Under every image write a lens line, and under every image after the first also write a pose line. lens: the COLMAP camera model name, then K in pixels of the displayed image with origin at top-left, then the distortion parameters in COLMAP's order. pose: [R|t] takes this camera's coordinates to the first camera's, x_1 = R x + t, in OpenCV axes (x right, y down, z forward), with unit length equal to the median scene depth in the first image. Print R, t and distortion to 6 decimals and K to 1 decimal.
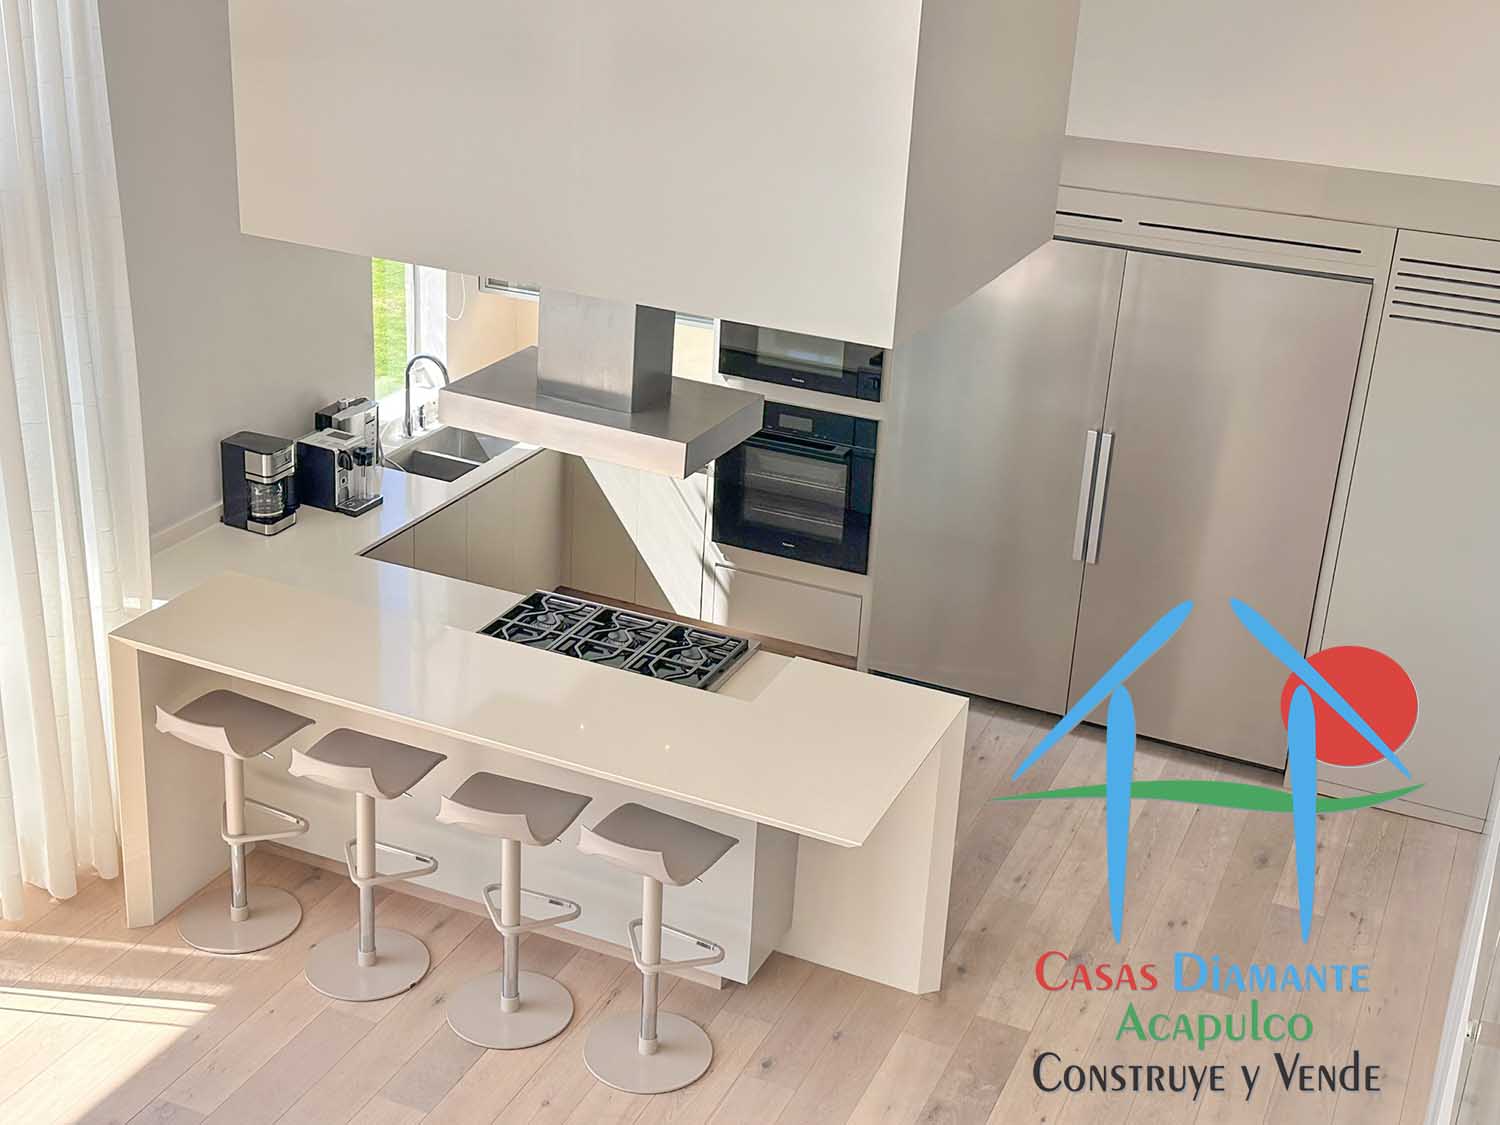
lens RADIAL K [[1939.7, 0, 748.5], [0, 1939.7, 560.8], [0, 0, 1]] dist [0.093831, 0.000000]
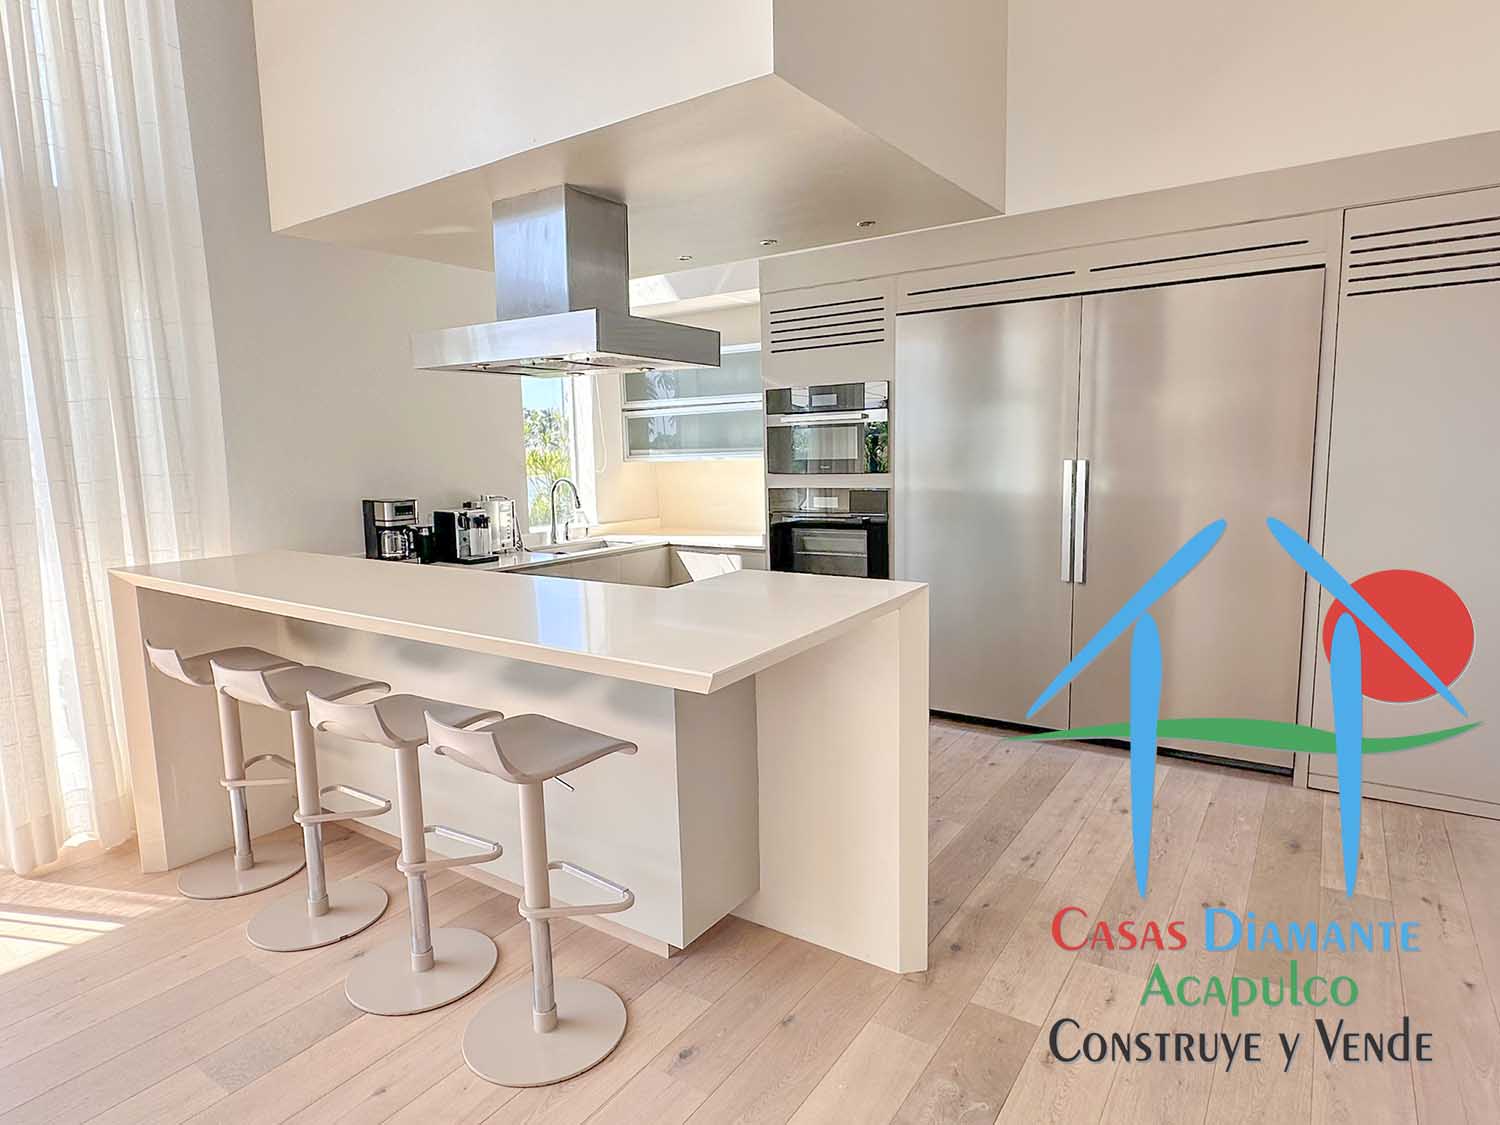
lens RADIAL K [[862.9, 0, 748.7], [0, 862.9, 568.4], [0, 0, 1]] dist [-0.011842, 0.006013]
pose [[0.980696, -0.048812, -0.189346, 0.097931], [-0.002380, 0.965289, -0.261172, 0.145782], [0.195522, 0.256581, 0.946540, 0.572499]]
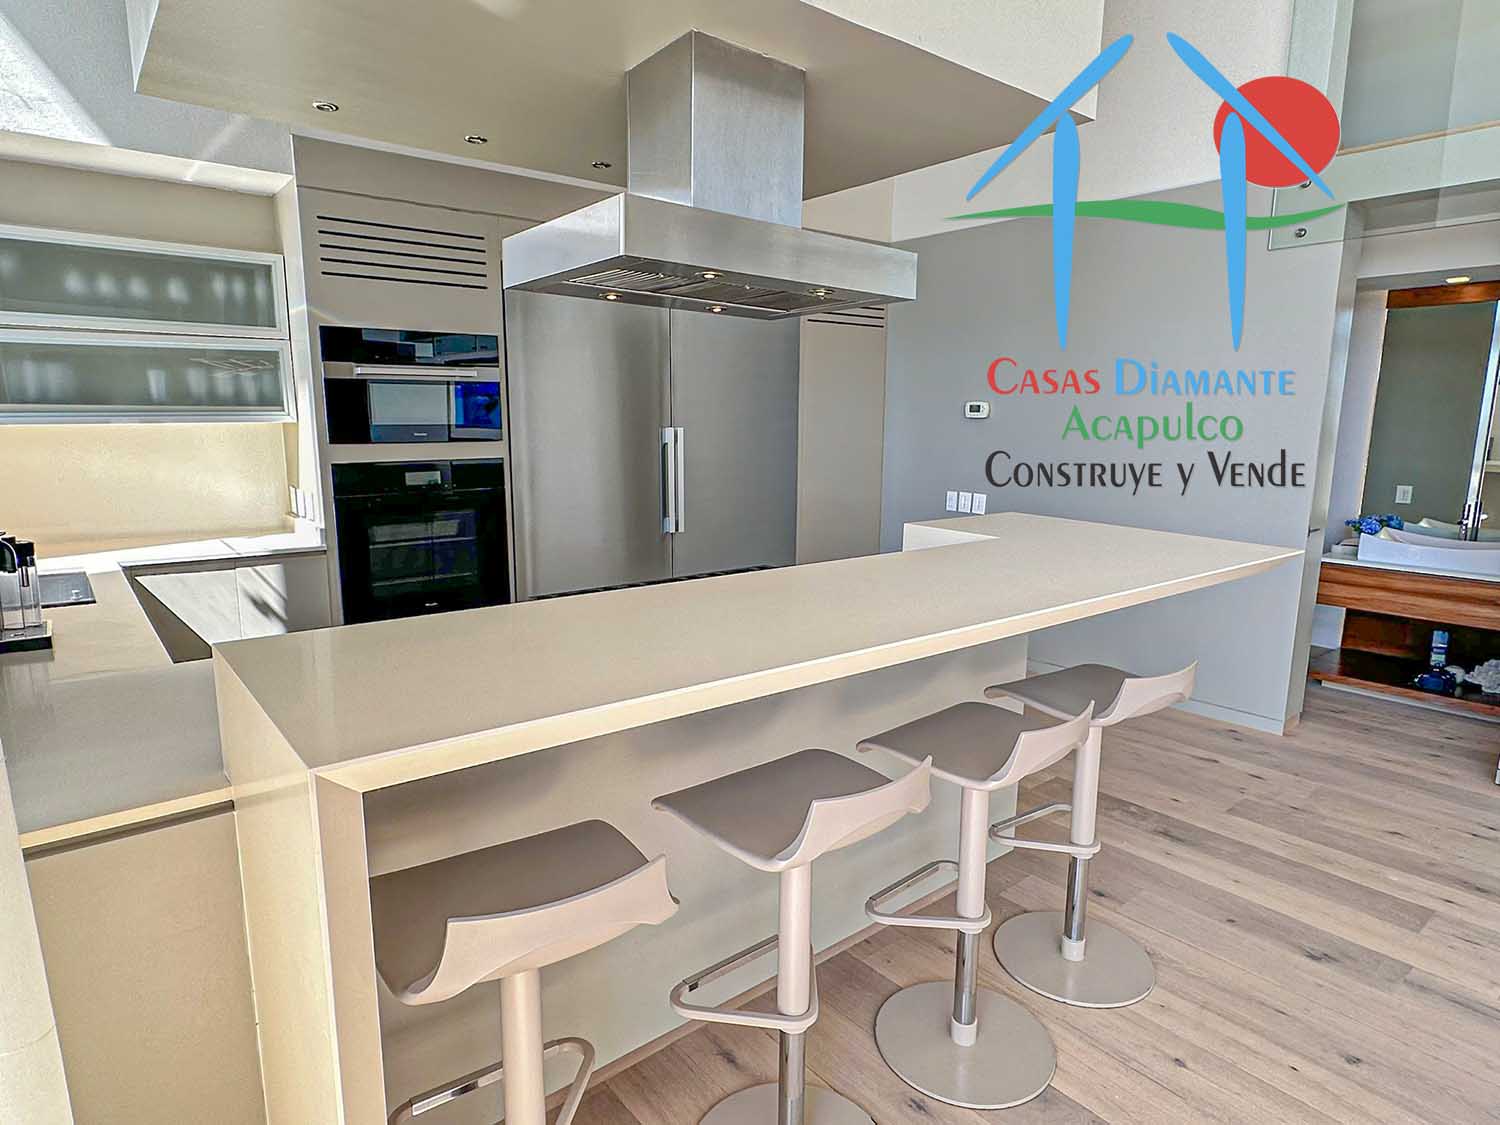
lens RADIAL K [[862.9, 0, 749.2], [0, 862.9, 565.4], [0, 0, 1]] dist [-0.011842, 0.006013]
pose [[0.459226, -0.199537, 0.865619, -0.372399], [0.358338, 0.933256, 0.025023, 0.024550], [-0.812838, 0.298693, 0.500078, 0.800407]]
